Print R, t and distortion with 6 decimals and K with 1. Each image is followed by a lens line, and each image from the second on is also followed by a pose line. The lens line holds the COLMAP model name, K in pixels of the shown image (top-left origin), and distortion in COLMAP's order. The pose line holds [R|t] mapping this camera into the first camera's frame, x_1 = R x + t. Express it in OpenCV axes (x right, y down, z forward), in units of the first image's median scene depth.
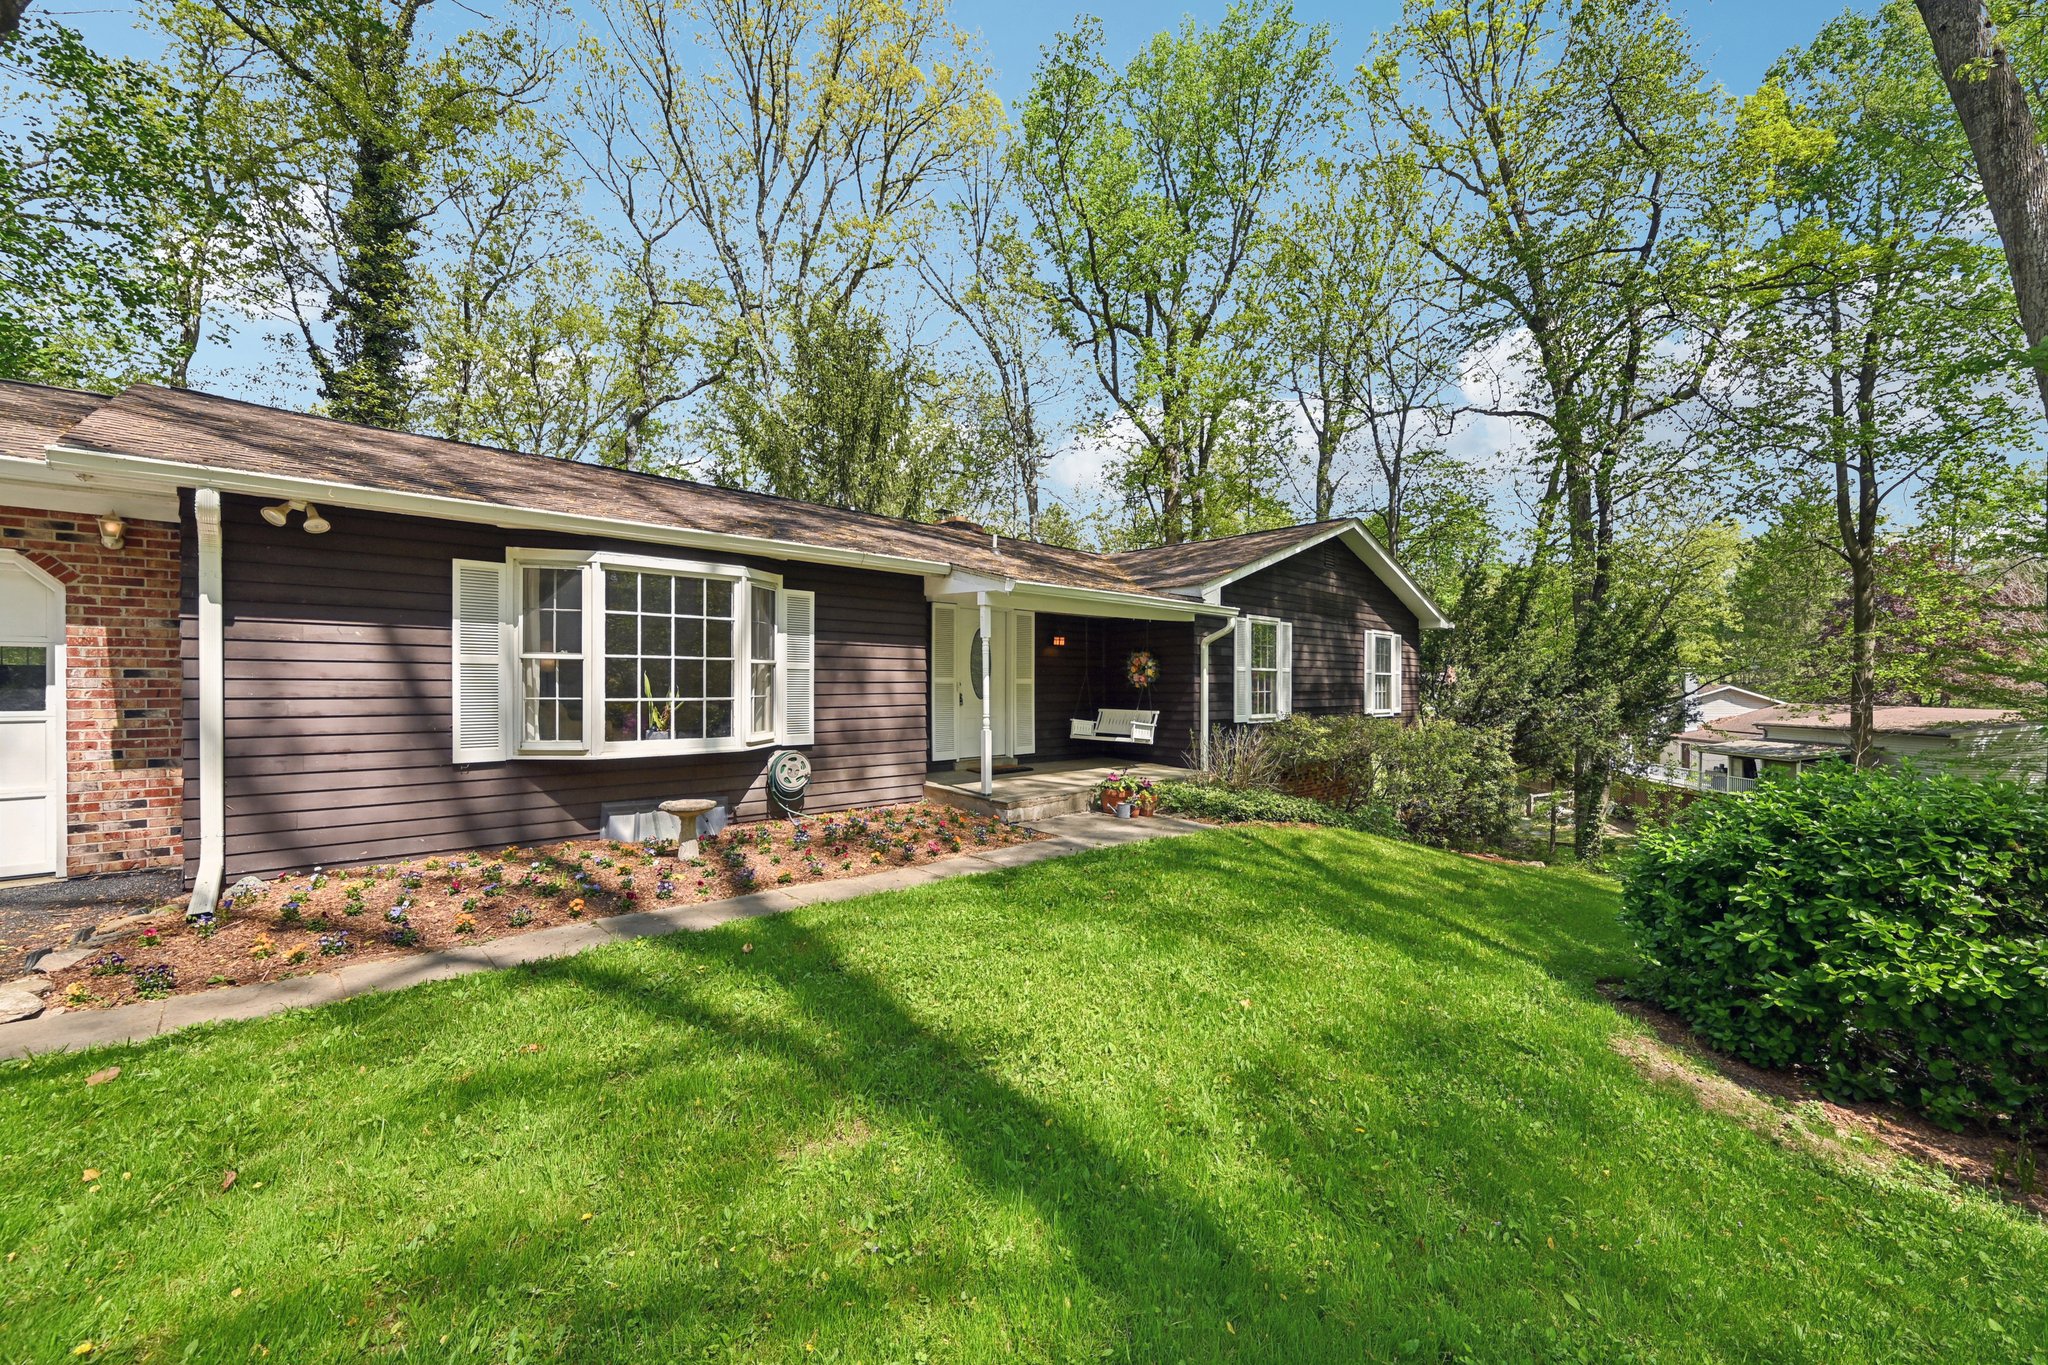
lens RADIAL K [[802.2, 0, 1029.6], [0, 802.2, 683.8], [0, 0, 1]] dist [-0.010369, -0.000291]
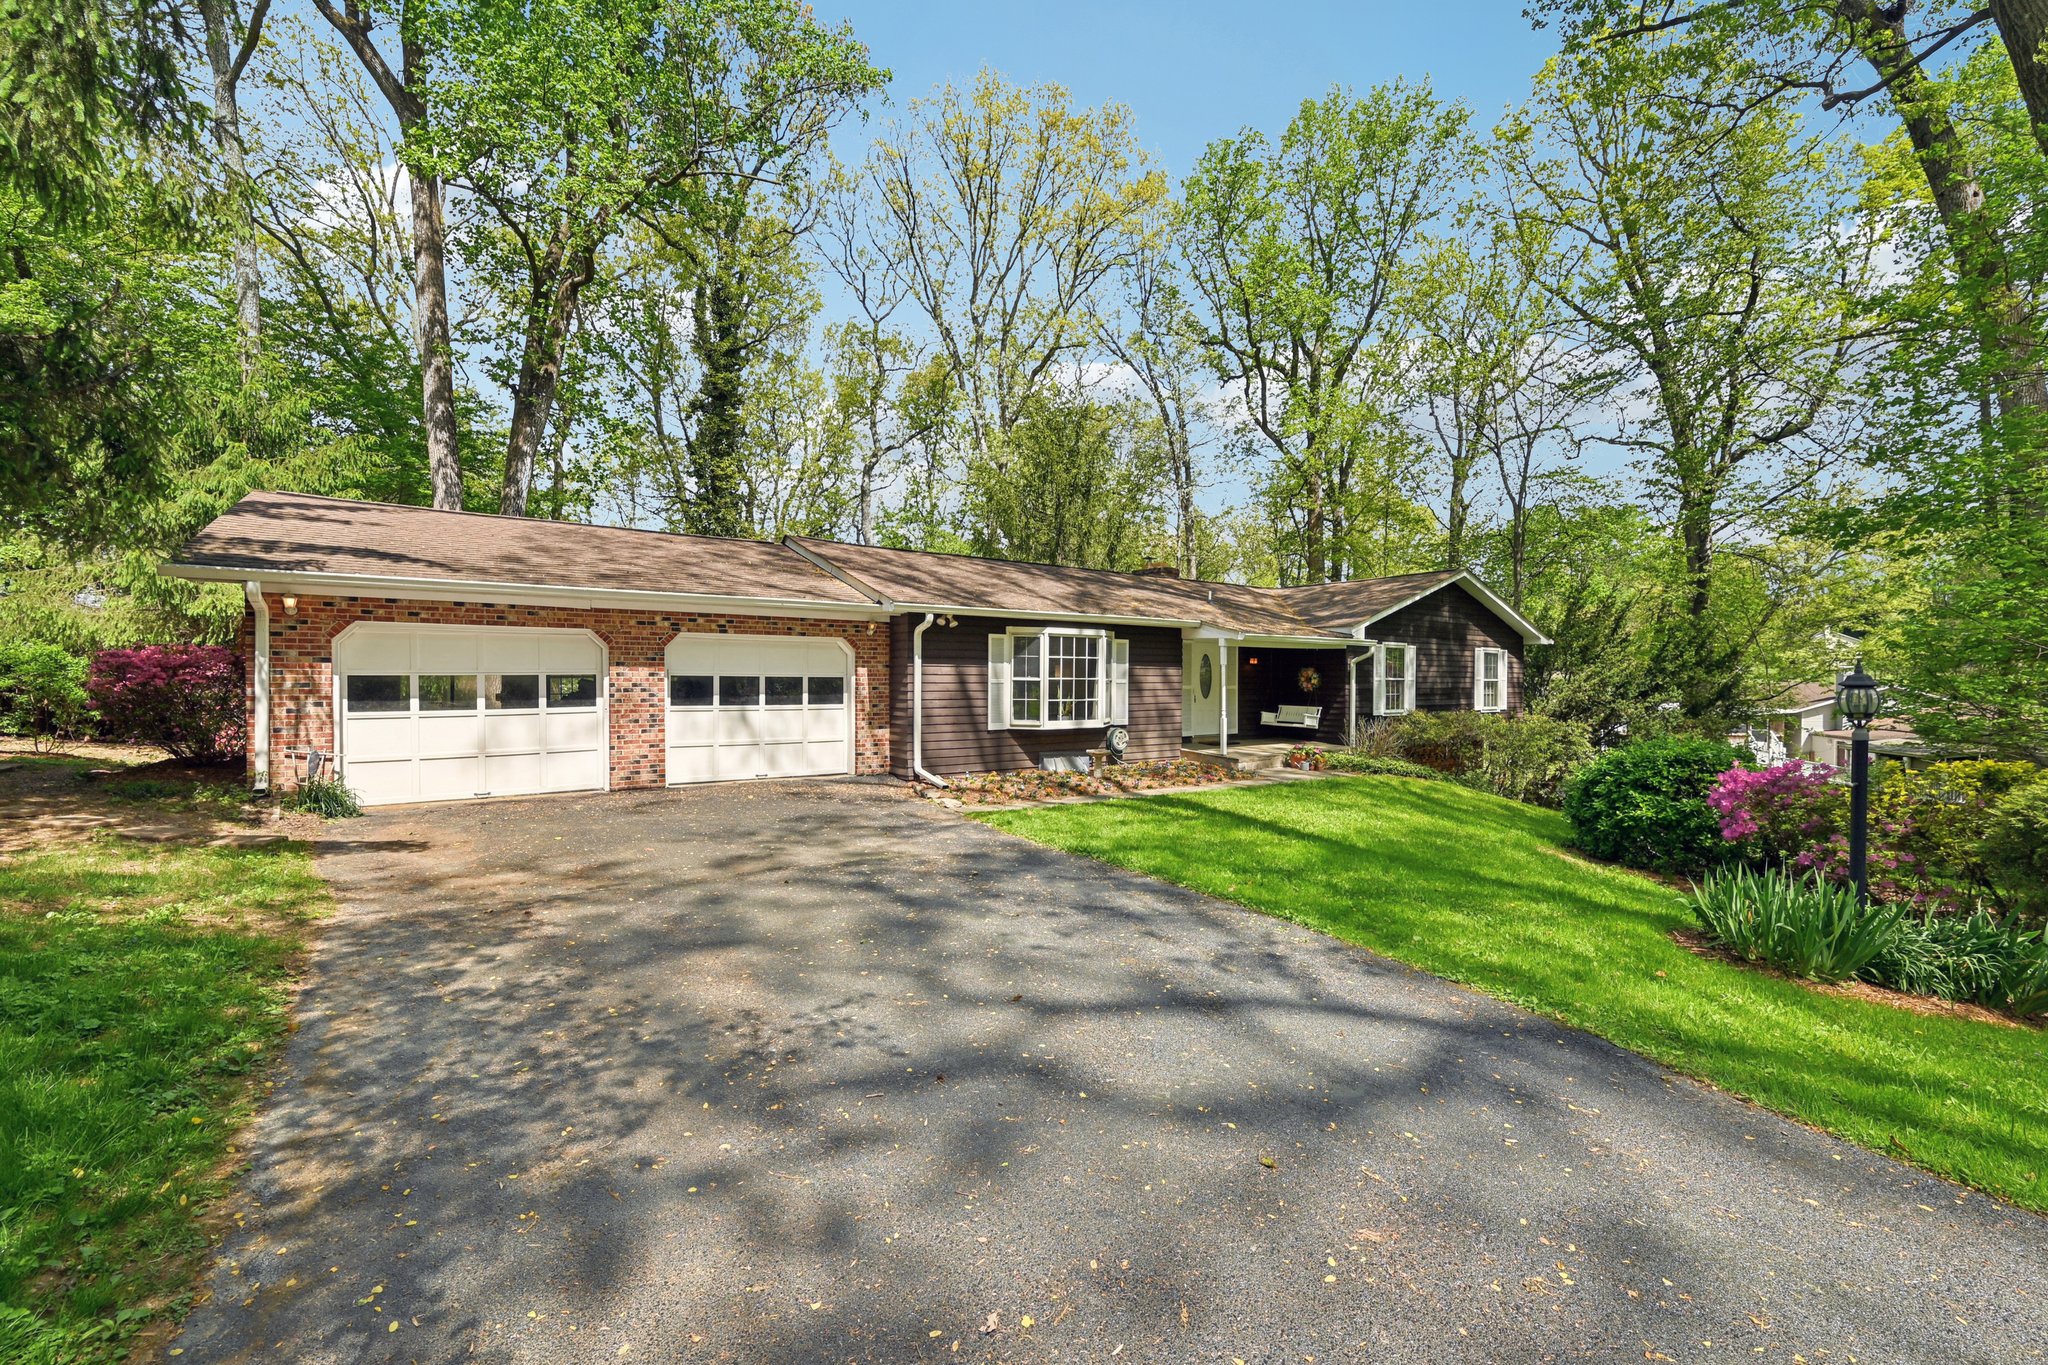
lens RADIAL K [[802.2, 0, 1029.6], [0, 802.2, 683.8], [0, 0, 1]] dist [-0.010369, -0.000291]
pose [[0.988409, 0.005553, -0.151712, -0.129742], [-0.003845, 0.999926, 0.011546, -0.021648], [0.151765, -0.010829, 0.988357, -0.489286]]
